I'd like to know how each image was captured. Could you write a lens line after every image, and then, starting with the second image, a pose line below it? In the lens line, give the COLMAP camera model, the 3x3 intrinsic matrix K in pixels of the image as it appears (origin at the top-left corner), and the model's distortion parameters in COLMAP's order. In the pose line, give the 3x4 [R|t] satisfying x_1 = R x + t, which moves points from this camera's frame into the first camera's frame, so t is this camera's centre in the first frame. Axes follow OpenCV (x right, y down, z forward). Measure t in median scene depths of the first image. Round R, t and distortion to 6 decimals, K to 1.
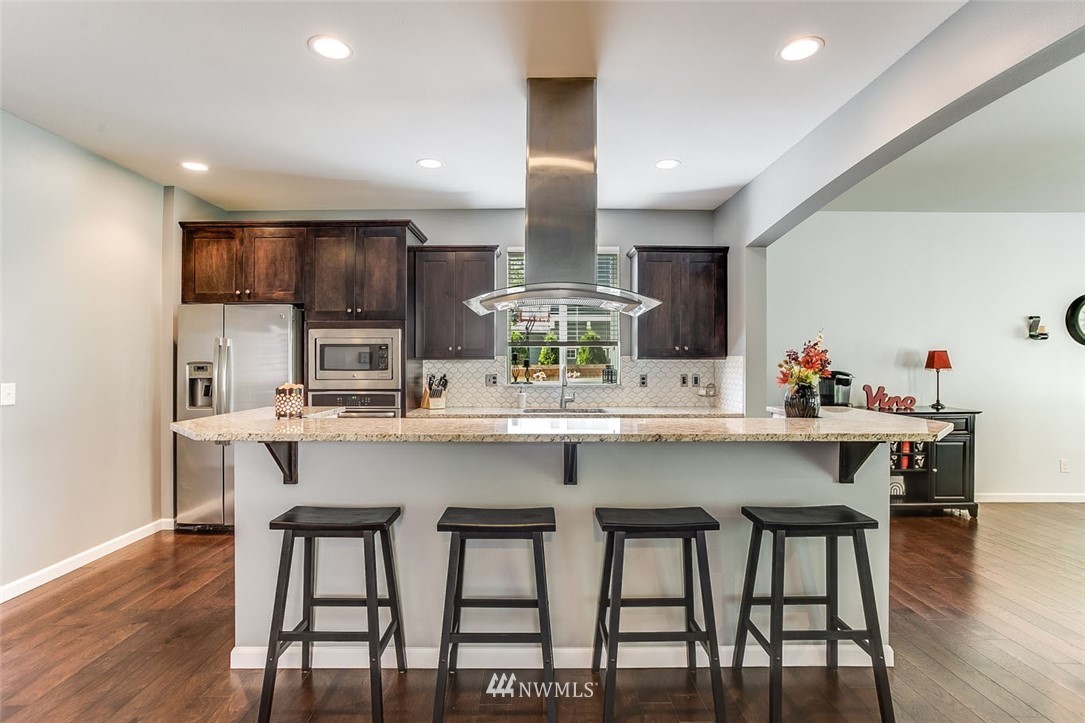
lens RADIAL K [[496.4, 0, 542.5], [0, 496.4, 361.5], [0, 0, 1]] dist [-0.027915, 0.000529]
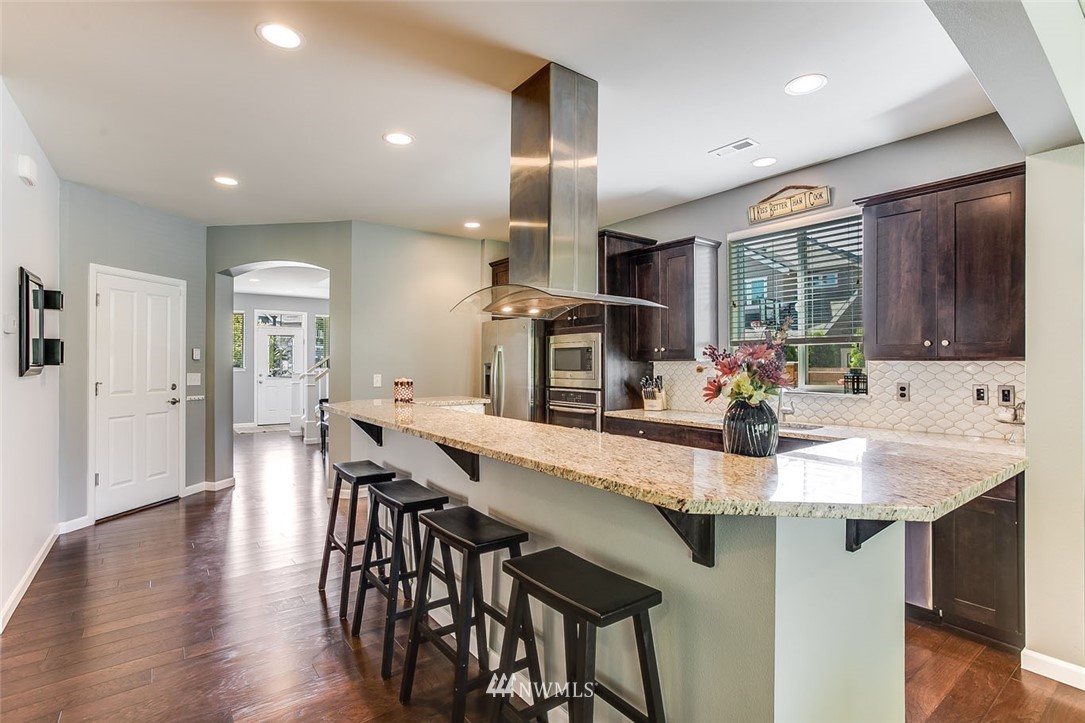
lens RADIAL K [[509.4, 0, 553.5], [0, 509.4, 360.8], [0, 0, 1]] dist [-0.035600, 0.000096]
pose [[0.620577, -0.000857, -0.784145, 0.468524], [-0.000176, 0.999999, -0.001232, -0.002786], [0.784146, 0.000903, 0.620576, 0.214320]]
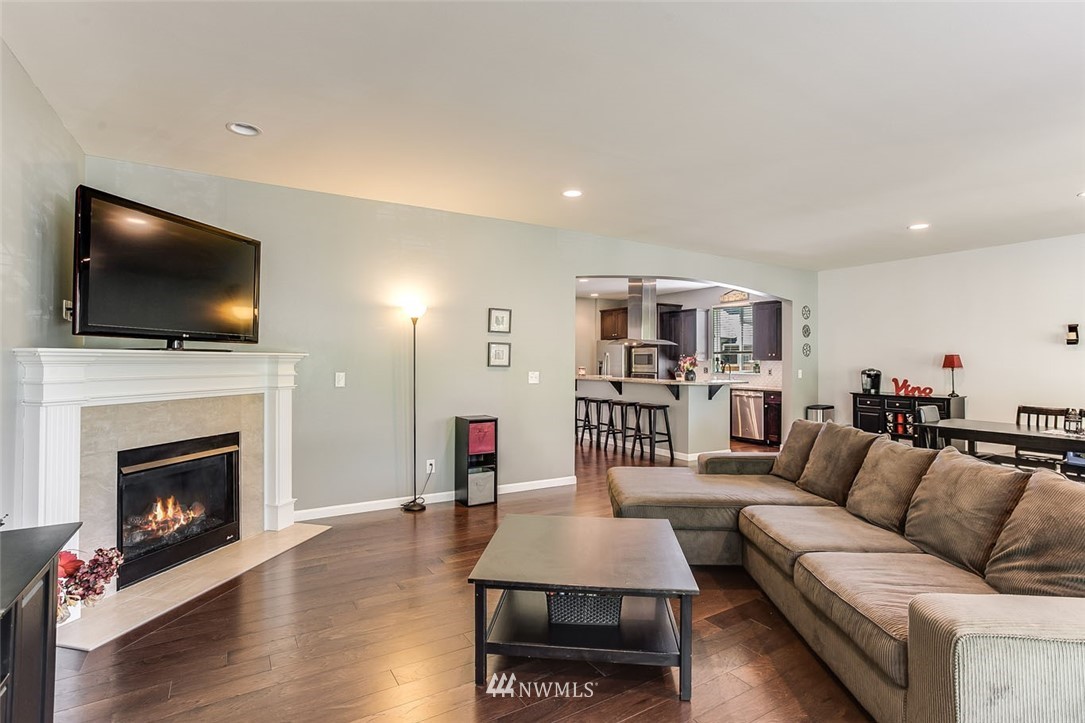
lens RADIAL K [[531.8, 0, 542.5], [0, 531.8, 361.5], [0, 0, 1]] dist [-0.033897, 0.000615]
pose [[0.522952, 0.005333, -0.852346, 1.509073], [-0.002411, 0.999986, 0.004778, -0.008339], [0.852359, -0.000443, 0.522957, -0.778709]]
